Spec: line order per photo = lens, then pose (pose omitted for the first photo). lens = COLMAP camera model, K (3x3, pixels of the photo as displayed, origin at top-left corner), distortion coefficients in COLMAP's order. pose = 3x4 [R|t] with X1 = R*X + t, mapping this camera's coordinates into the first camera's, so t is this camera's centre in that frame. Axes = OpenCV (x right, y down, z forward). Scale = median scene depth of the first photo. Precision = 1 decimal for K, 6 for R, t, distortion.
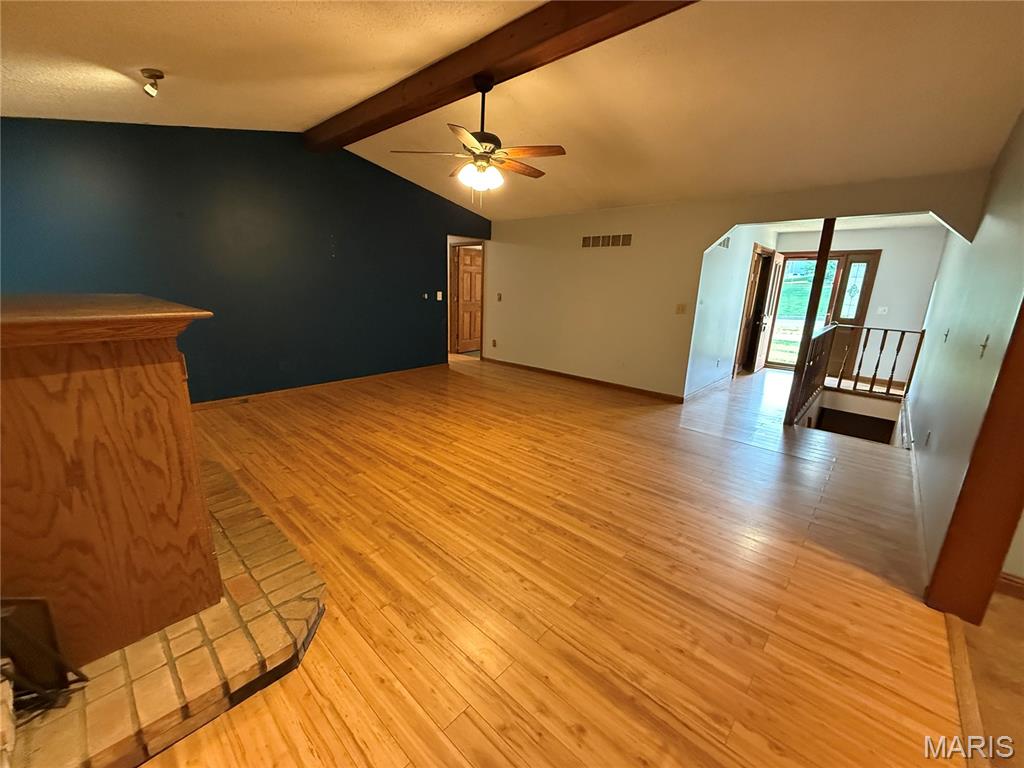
lens RADIAL K [[408.8, 0, 512.5], [0, 408.8, 383.4], [0, 0, 1]] dist [0.001261, 0.000063]
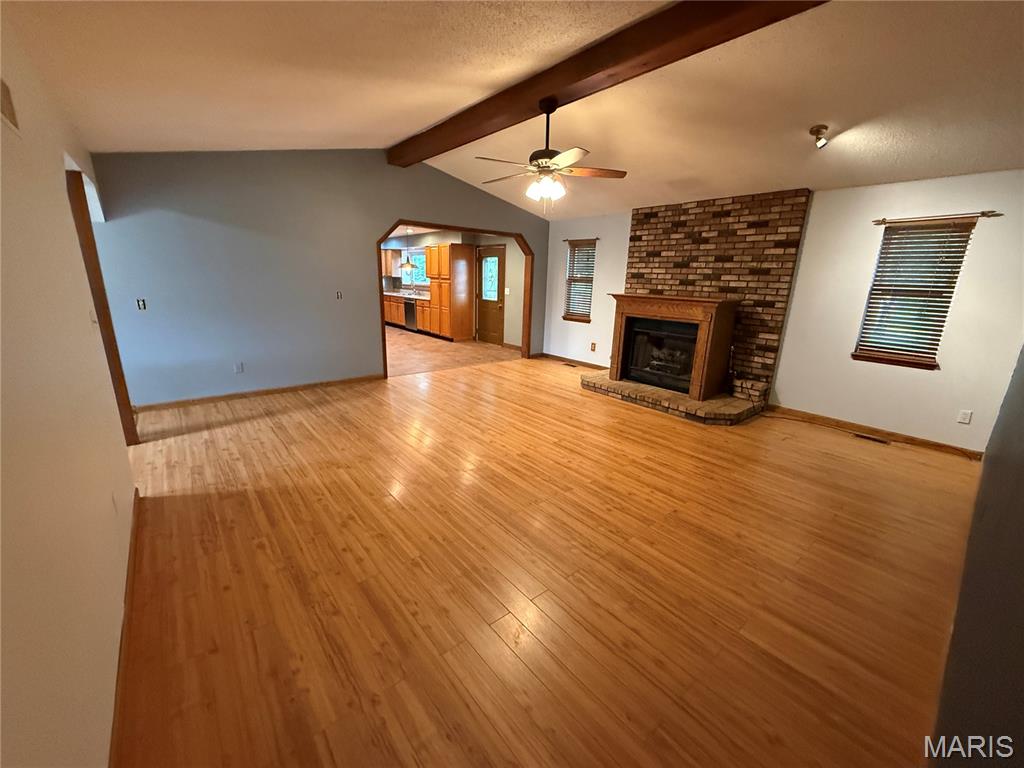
lens RADIAL K [[408.8, 0, 513.4], [0, 408.8, 384.6], [0, 0, 1]] dist [0.001261, 0.000063]
pose [[-0.989129, -0.091873, 0.114816, -0.143007], [-0.025946, 0.877590, 0.478710, -0.482294], [-0.144742, 0.470527, -0.870433, 1.891672]]
